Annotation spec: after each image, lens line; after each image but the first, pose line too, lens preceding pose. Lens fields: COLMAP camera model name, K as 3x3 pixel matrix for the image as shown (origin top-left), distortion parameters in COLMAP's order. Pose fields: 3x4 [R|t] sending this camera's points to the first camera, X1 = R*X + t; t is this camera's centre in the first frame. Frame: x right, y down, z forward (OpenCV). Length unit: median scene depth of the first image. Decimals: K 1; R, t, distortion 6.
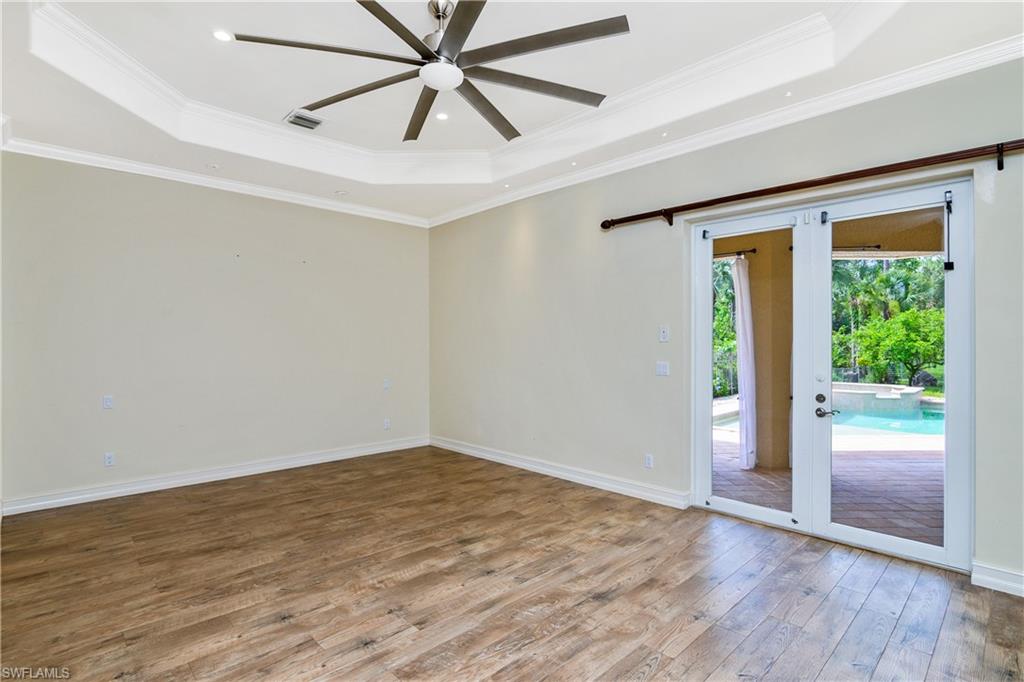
lens RADIAL K [[506.5, 0, 512.5], [0, 506.5, 340.1], [0, 0, 1]] dist [-0.024884, 0.003338]
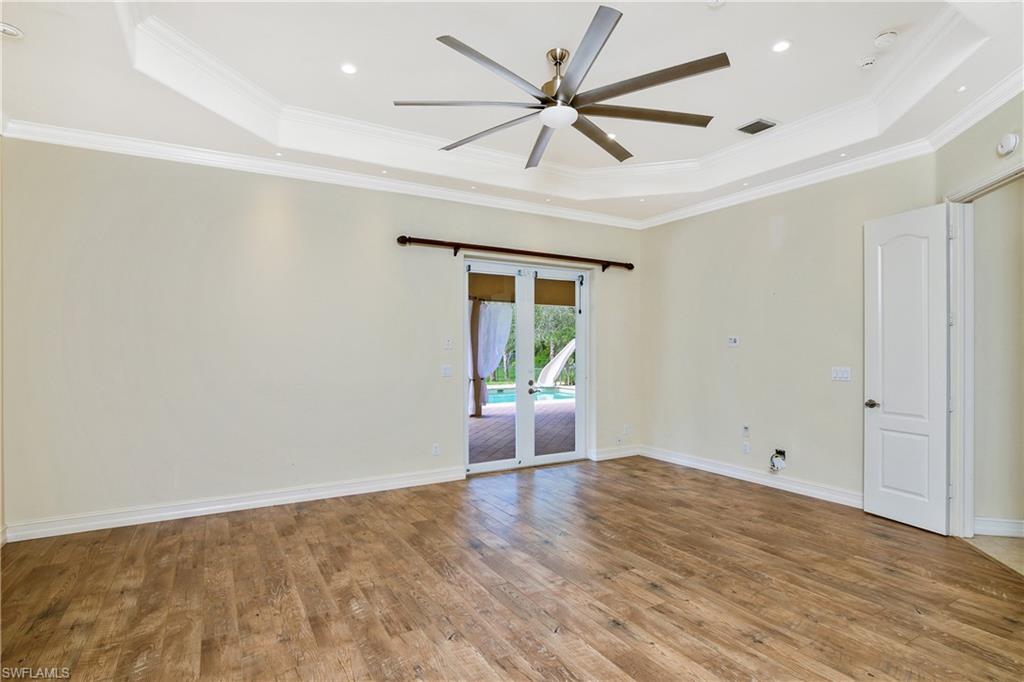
lens RADIAL K [[506.5, 0, 511.5], [0, 506.5, 346.7], [0, 0, 1]] dist [-0.024884, 0.003338]
pose [[0.232571, 0.003955, 0.972571, -1.030802], [-0.001516, 0.999992, -0.003704, 0.002720], [-0.972578, -0.000613, 0.232575, 0.674809]]
